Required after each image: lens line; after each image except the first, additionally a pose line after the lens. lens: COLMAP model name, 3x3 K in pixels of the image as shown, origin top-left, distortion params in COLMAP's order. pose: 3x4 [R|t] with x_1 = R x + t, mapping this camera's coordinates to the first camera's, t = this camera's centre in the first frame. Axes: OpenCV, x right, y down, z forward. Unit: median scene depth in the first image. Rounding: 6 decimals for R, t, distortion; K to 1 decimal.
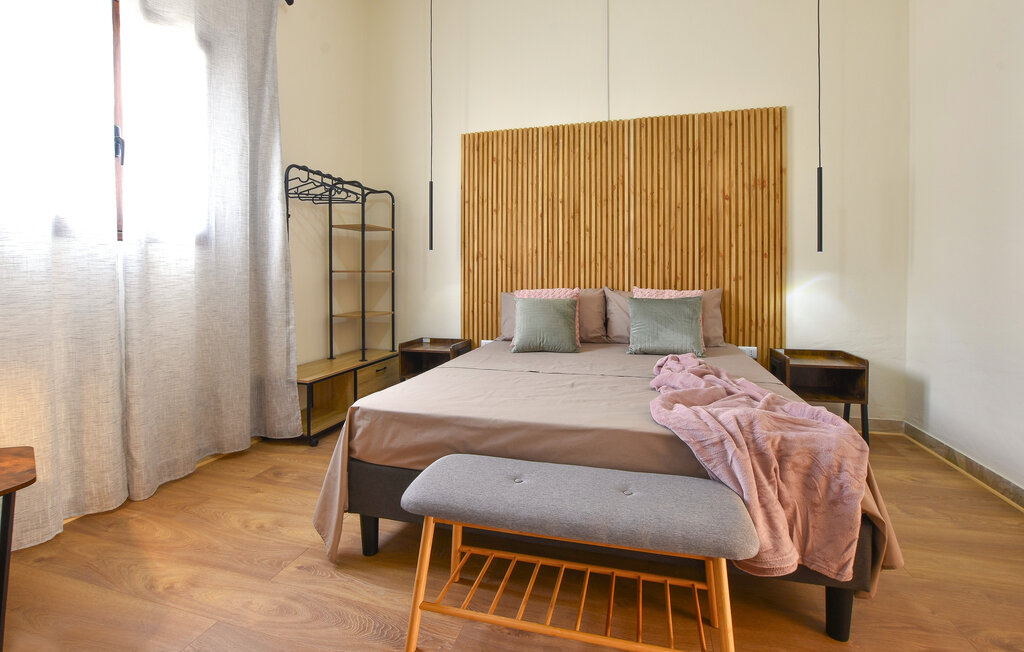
lens RADIAL K [[477.7, 0, 513.5], [0, 477.7, 283.9], [0, 0, 1]] dist [-0.003182, -0.000325]
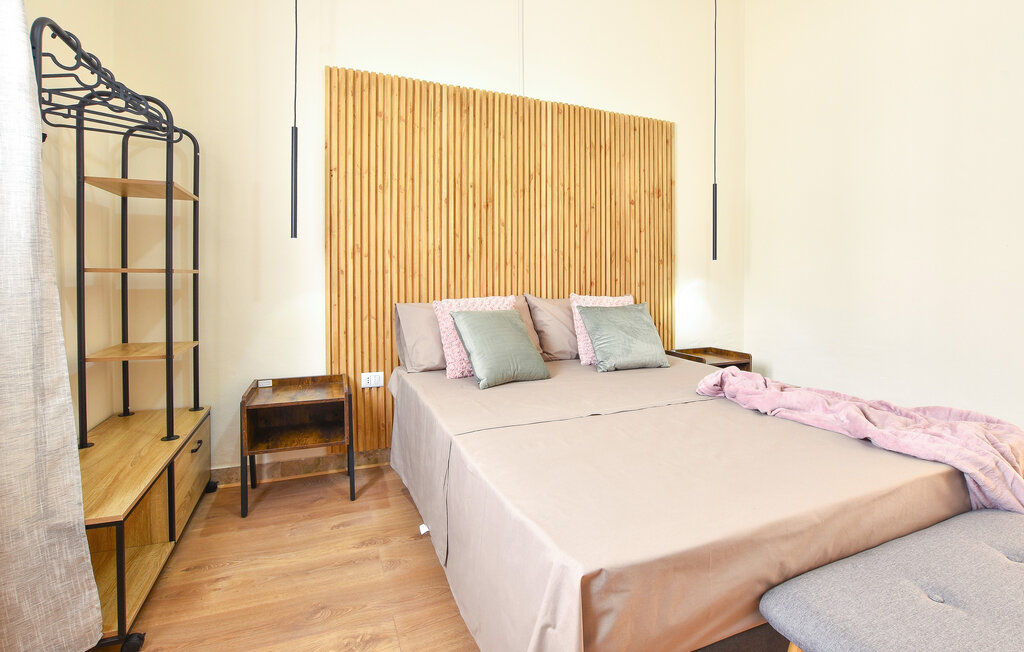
lens RADIAL K [[477.7, 0, 513.5], [0, 477.7, 283.9], [0, 0, 1]] dist [-0.003182, -0.000325]
pose [[0.788249, -0.001189, 0.615355, -0.340872], [0.003724, 0.999989, -0.002838, -0.008798], [-0.615345, 0.004528, 0.788245, 0.350467]]
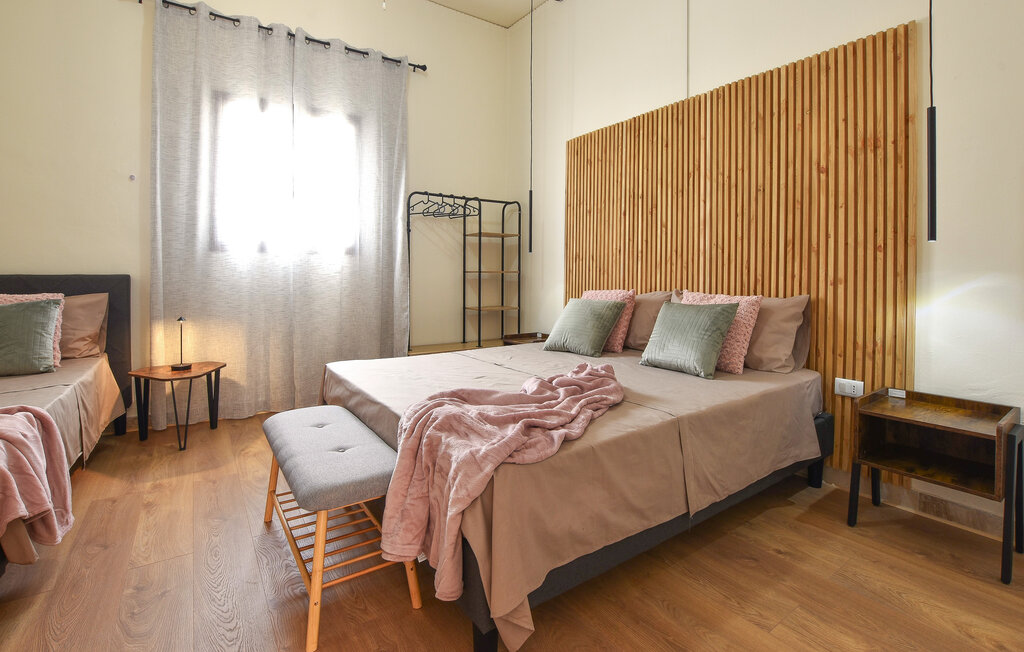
lens RADIAL K [[483.6, 0, 509.7], [0, 483.6, 276.2], [0, 0, 1]] dist [0.000349, -0.000009]
pose [[0.761453, 0.005523, -0.648197, 0.533251], [-0.018030, 0.999757, -0.012663, -0.001758], [0.647969, 0.021330, 0.761368, 0.127563]]
